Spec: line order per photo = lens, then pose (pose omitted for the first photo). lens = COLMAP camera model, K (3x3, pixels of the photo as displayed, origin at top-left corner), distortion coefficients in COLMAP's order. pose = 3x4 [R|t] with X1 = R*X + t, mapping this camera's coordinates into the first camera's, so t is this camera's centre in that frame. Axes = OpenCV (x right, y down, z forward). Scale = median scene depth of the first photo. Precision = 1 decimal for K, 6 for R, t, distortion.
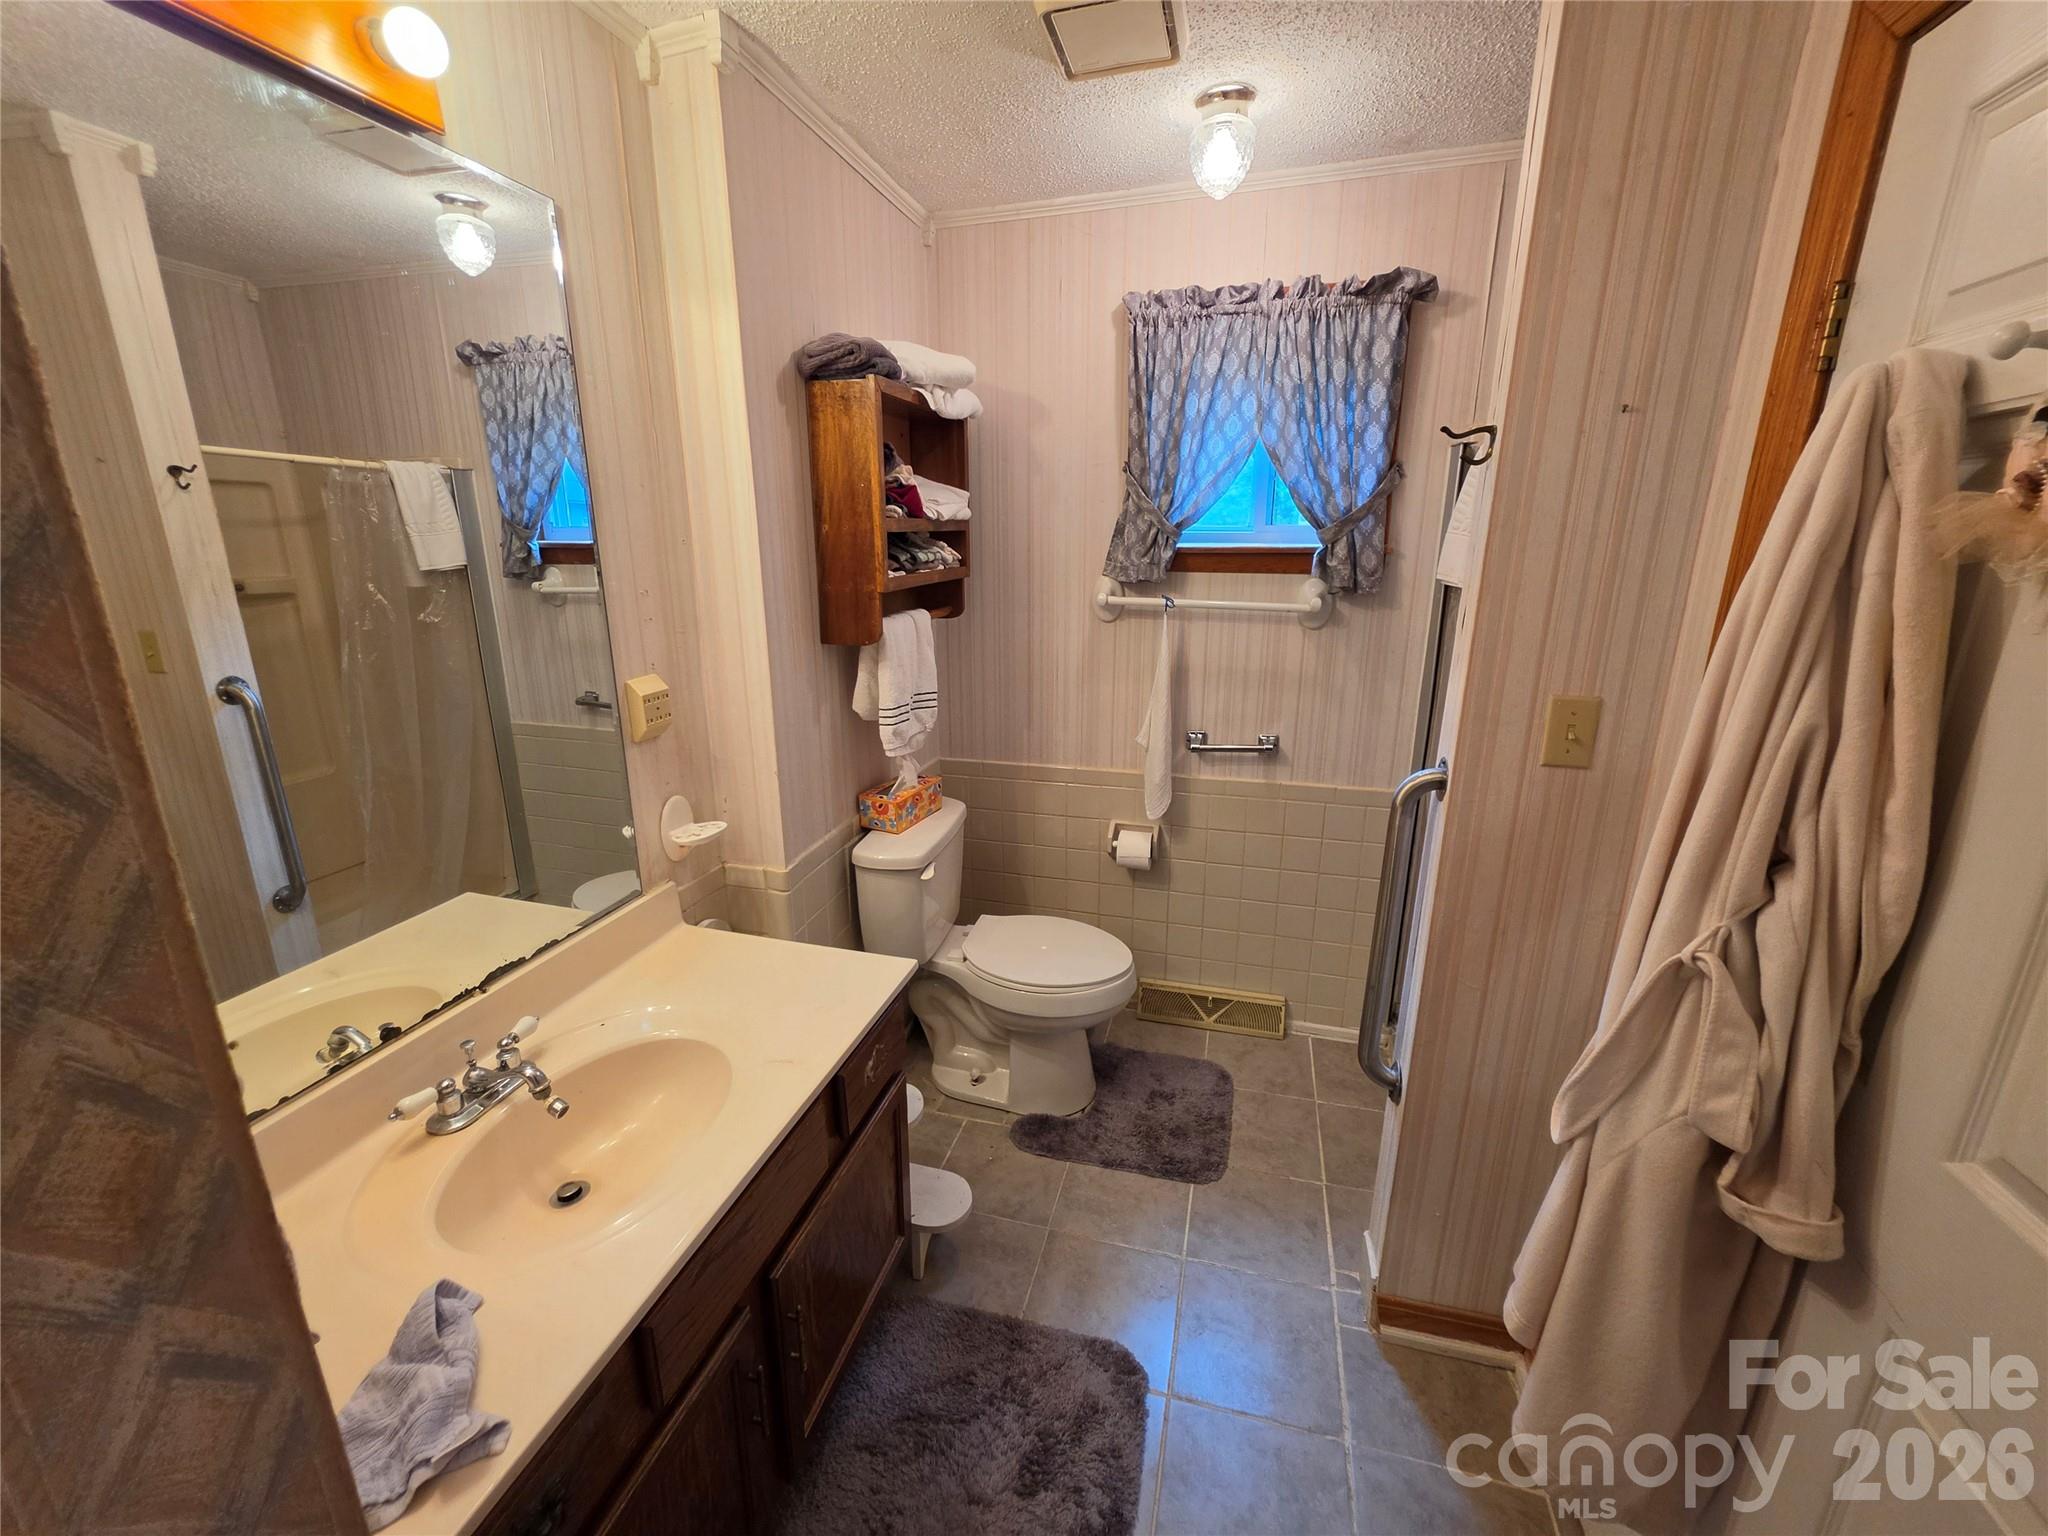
lens RADIAL K [[821.5, 0, 1020.4], [0, 821.5, 752.0], [0, 0, 1]] dist [-0.002362, 0.002320]
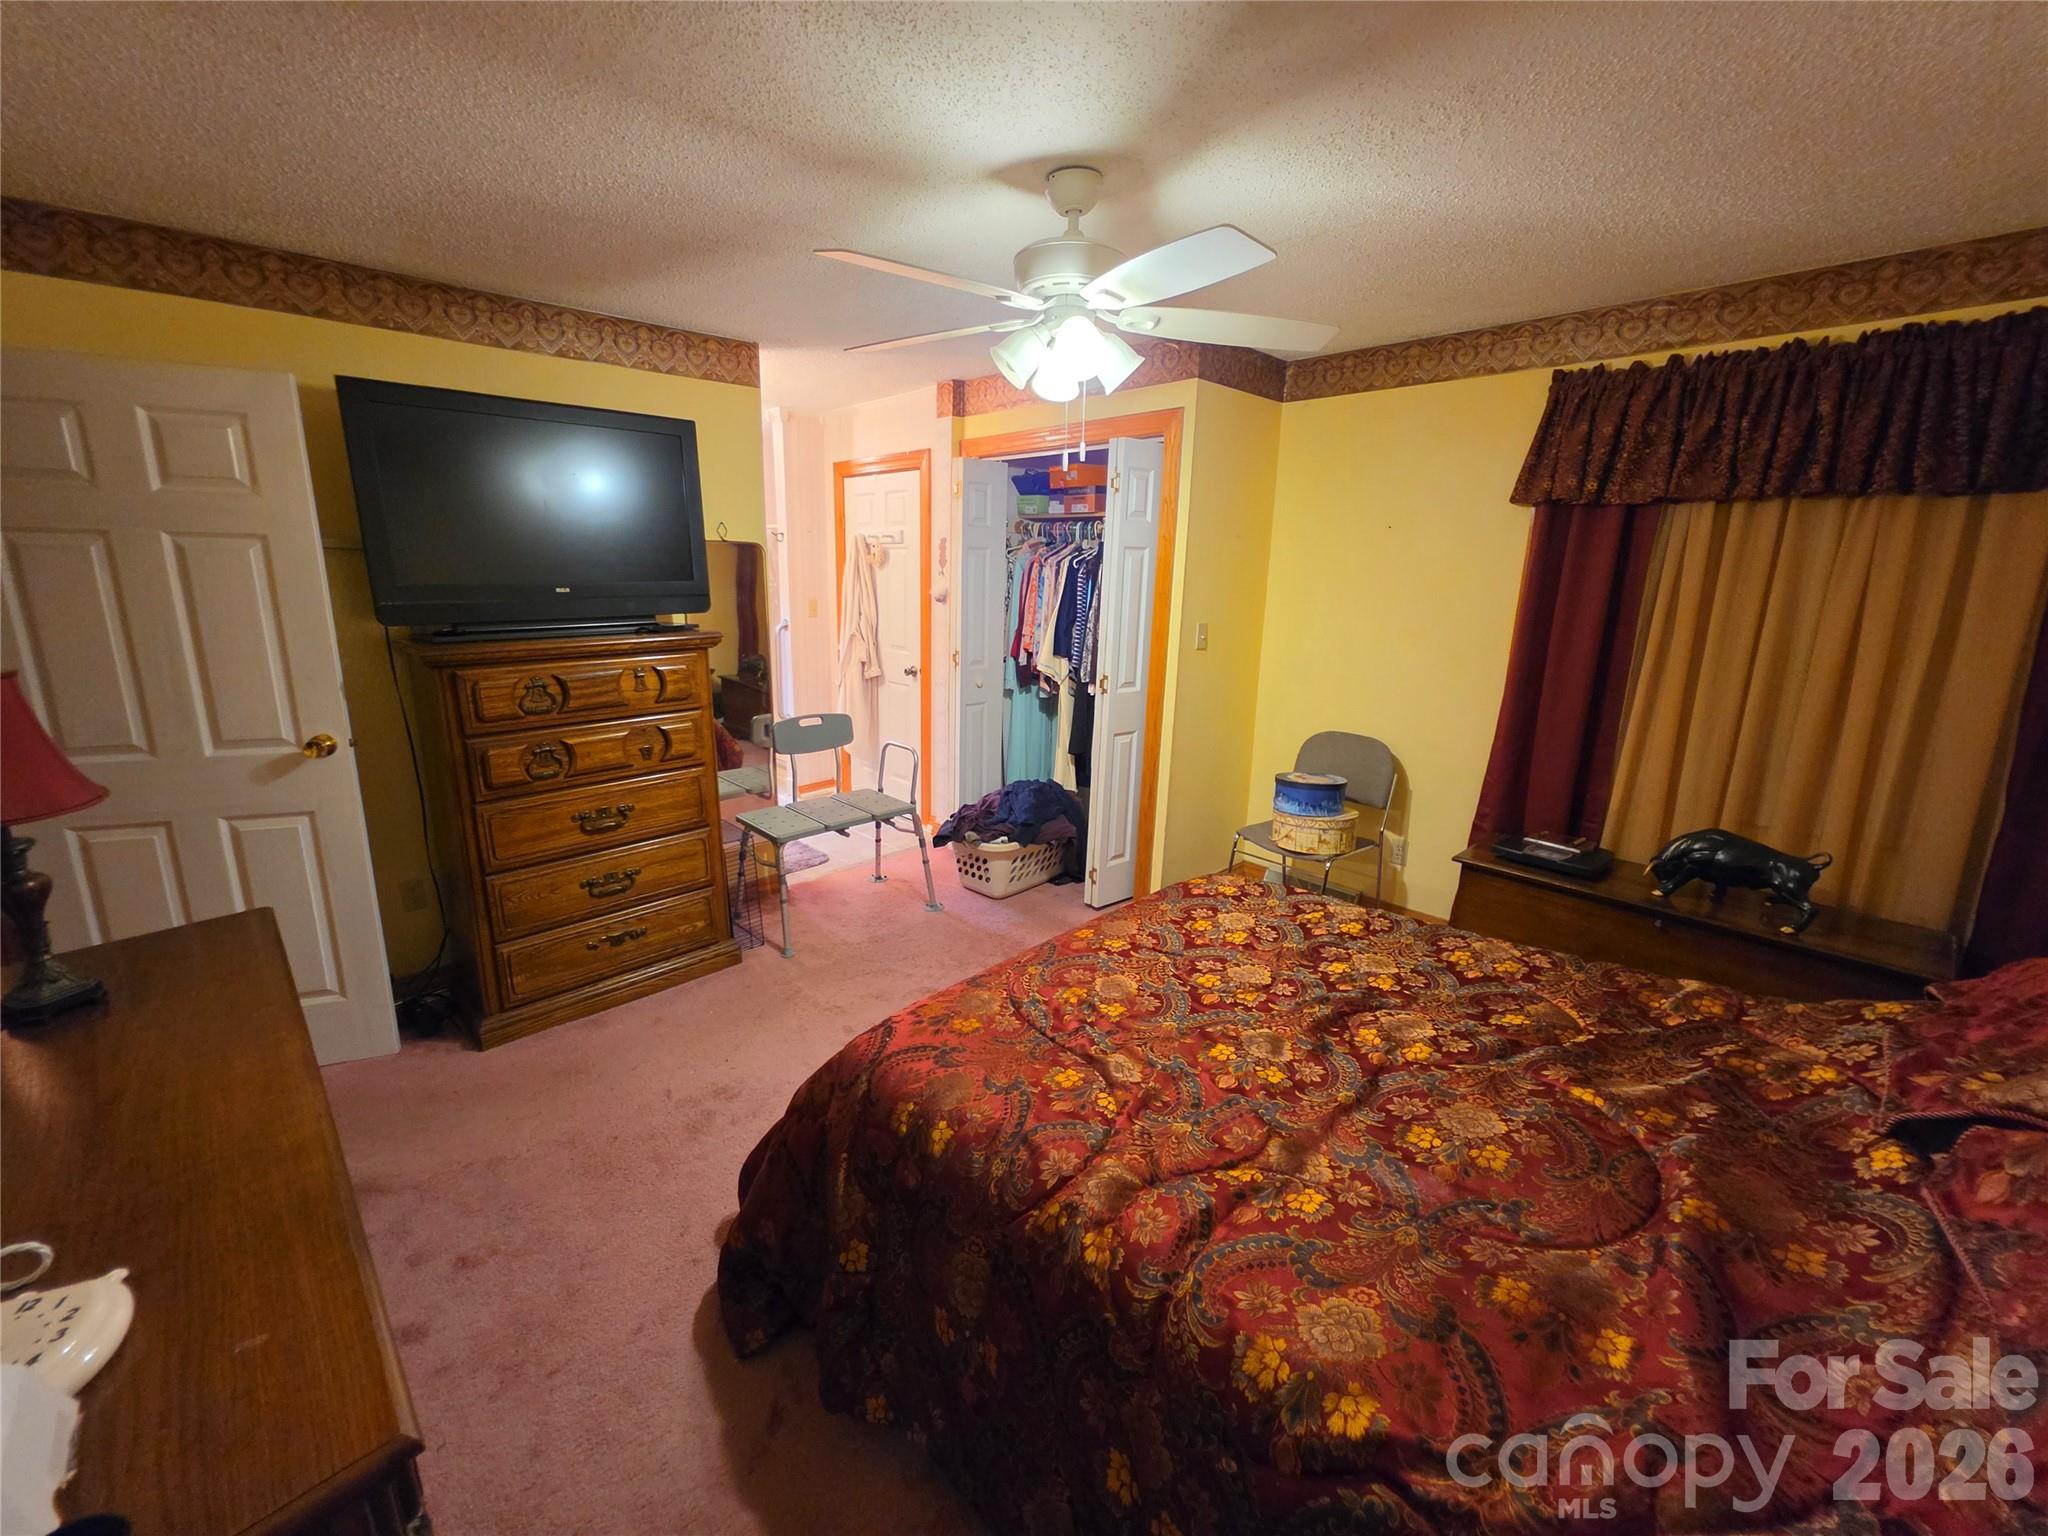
lens RADIAL K [[821.5, 0, 1020.4], [0, 821.5, 752.0], [0, 0, 1]] dist [-0.002362, 0.002320]
pose [[0.511881, -0.181298, 0.839708, -3.654640], [0.197371, 0.976148, 0.090440, 0.799846], [-0.836076, 0.119440, 0.535454, -3.034983]]
